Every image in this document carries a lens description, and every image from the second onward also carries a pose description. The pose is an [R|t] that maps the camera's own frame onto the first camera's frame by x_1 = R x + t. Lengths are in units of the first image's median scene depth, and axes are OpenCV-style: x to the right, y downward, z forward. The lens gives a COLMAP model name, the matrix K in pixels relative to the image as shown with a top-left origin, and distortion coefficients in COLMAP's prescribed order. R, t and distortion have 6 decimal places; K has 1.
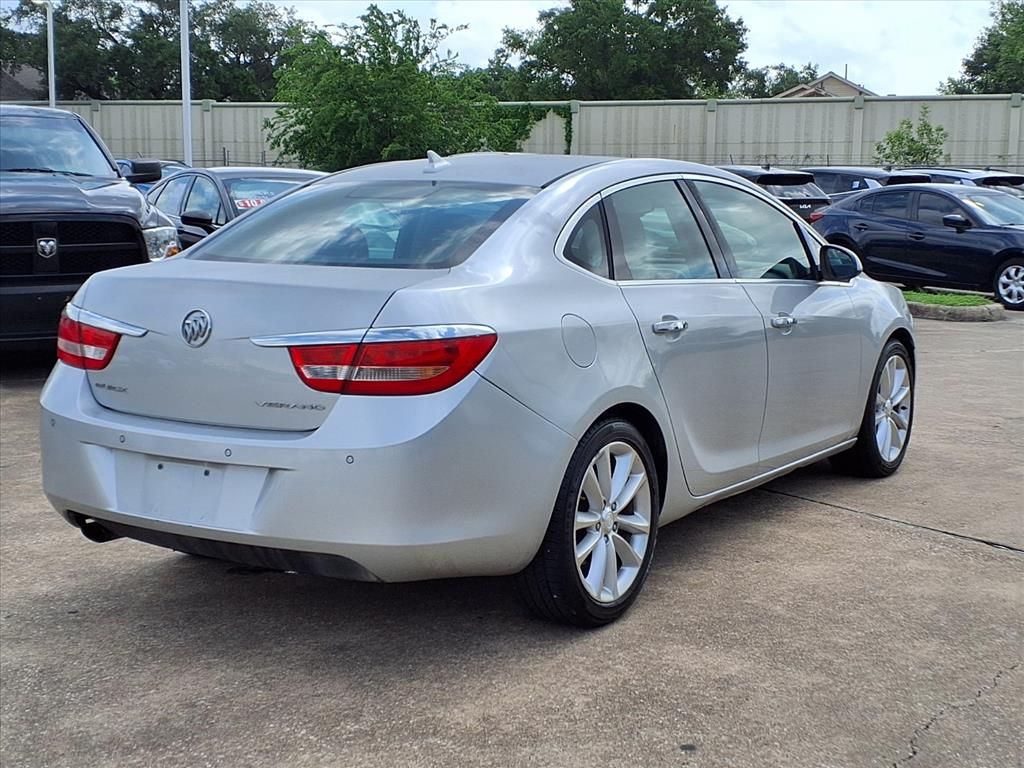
lens RADIAL K [[1420.1, 0, 512.0], [0, 1420.1, 384.0], [0, 0, 1]] dist [0.243330, -0.763484]
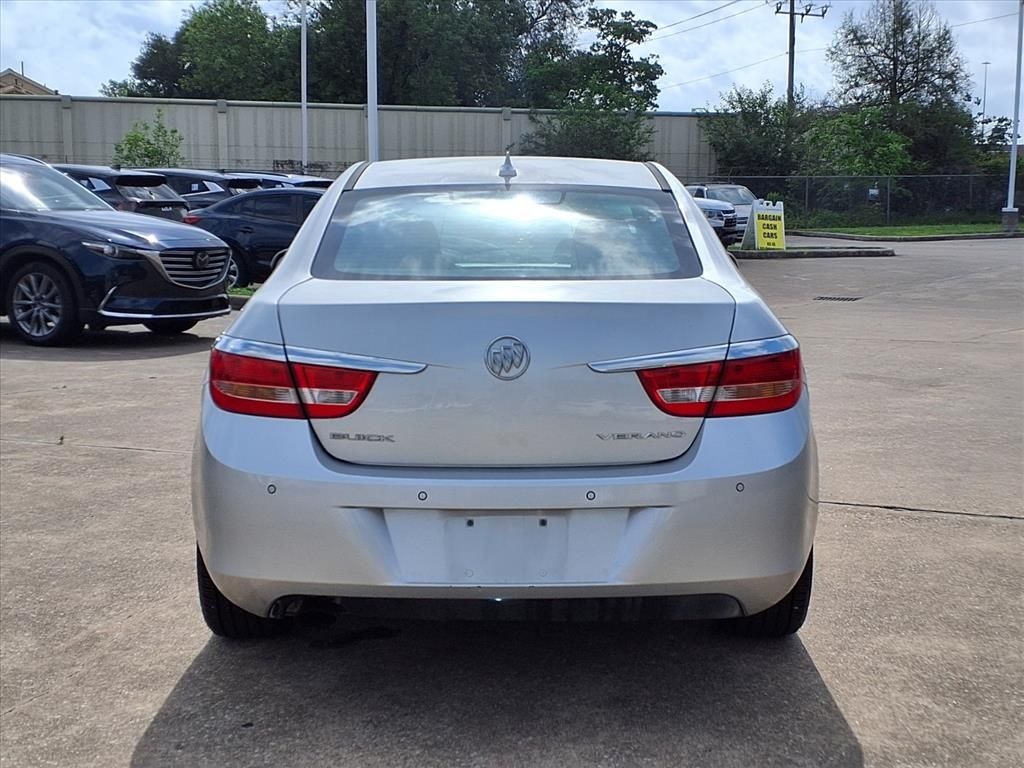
lens RADIAL K [[1420.1, 0, 512.0], [0, 1420.1, 384.0], [0, 0, 1]] dist [0.243330, -0.763484]
pose [[0.841956, -0.073935, 0.534457, -0.628263], [0.074580, 0.997006, 0.020433, -0.037441], [-0.534368, 0.022656, 0.844949, 0.258446]]
